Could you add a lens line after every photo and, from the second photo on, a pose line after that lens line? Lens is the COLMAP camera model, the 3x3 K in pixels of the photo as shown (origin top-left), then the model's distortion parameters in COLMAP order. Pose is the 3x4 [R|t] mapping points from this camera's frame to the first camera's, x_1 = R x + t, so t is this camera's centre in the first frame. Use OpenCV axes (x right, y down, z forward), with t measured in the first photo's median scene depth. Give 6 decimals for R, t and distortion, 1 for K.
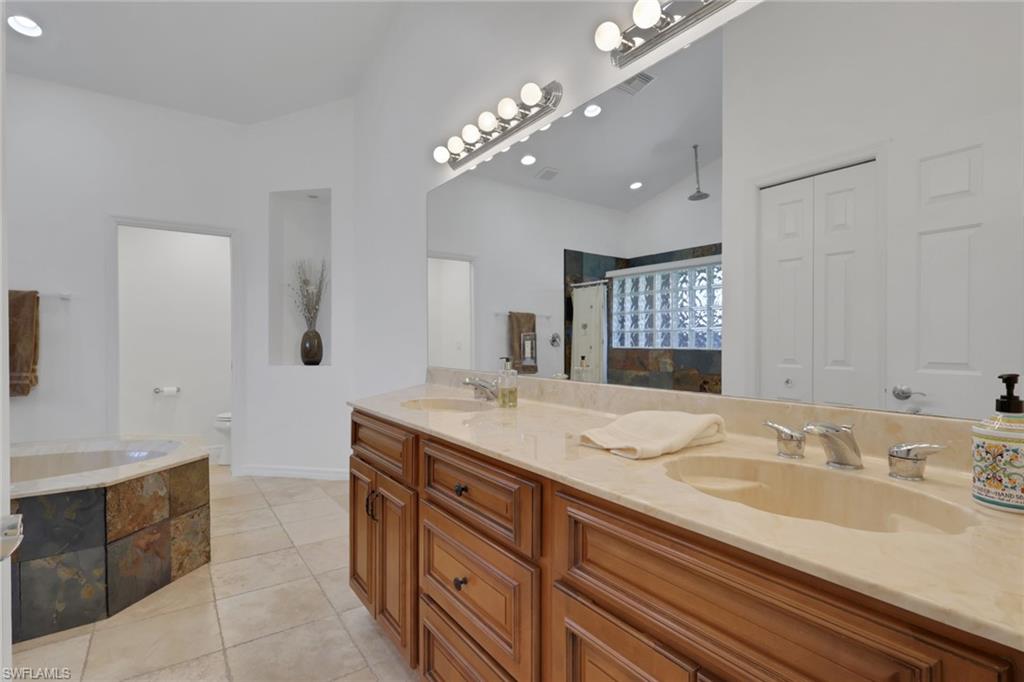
lens RADIAL K [[495.3, 0, 512.3], [0, 495.3, 345.3], [0, 0, 1]] dist [0.001259, 0.000161]
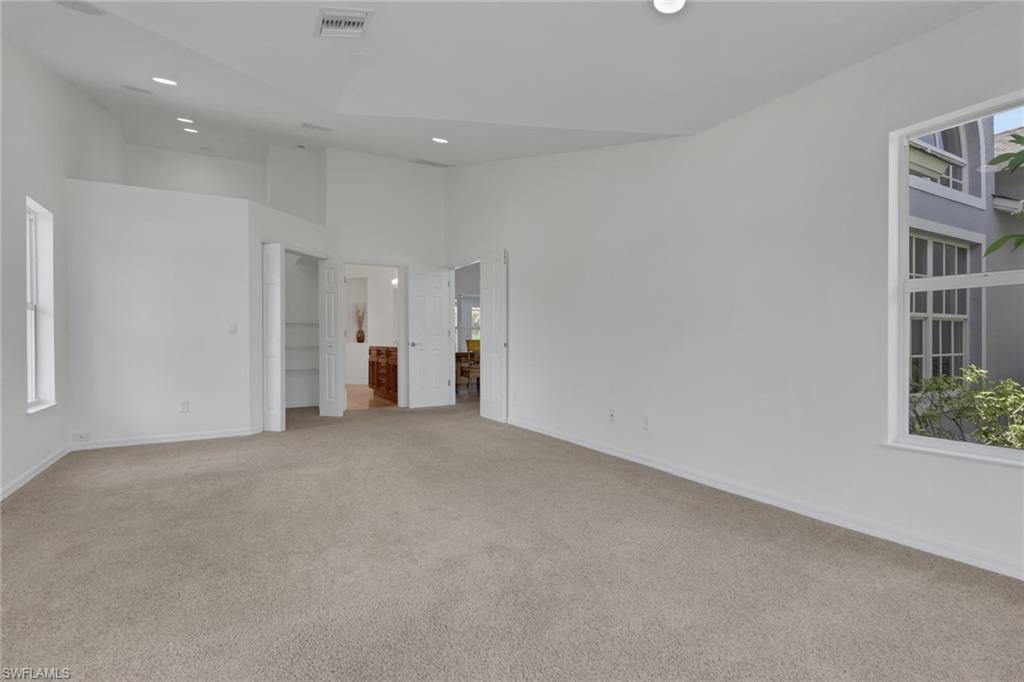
lens RADIAL K [[495.3, 0, 512.0], [0, 495.3, 340.4], [0, 0, 1]] dist [0.001259, 0.000161]
pose [[0.996193, -0.002507, -0.087142, 0.620376], [0.001999, 0.999981, -0.005916, 0.043227], [0.087156, 0.005719, 0.996178, -1.536571]]
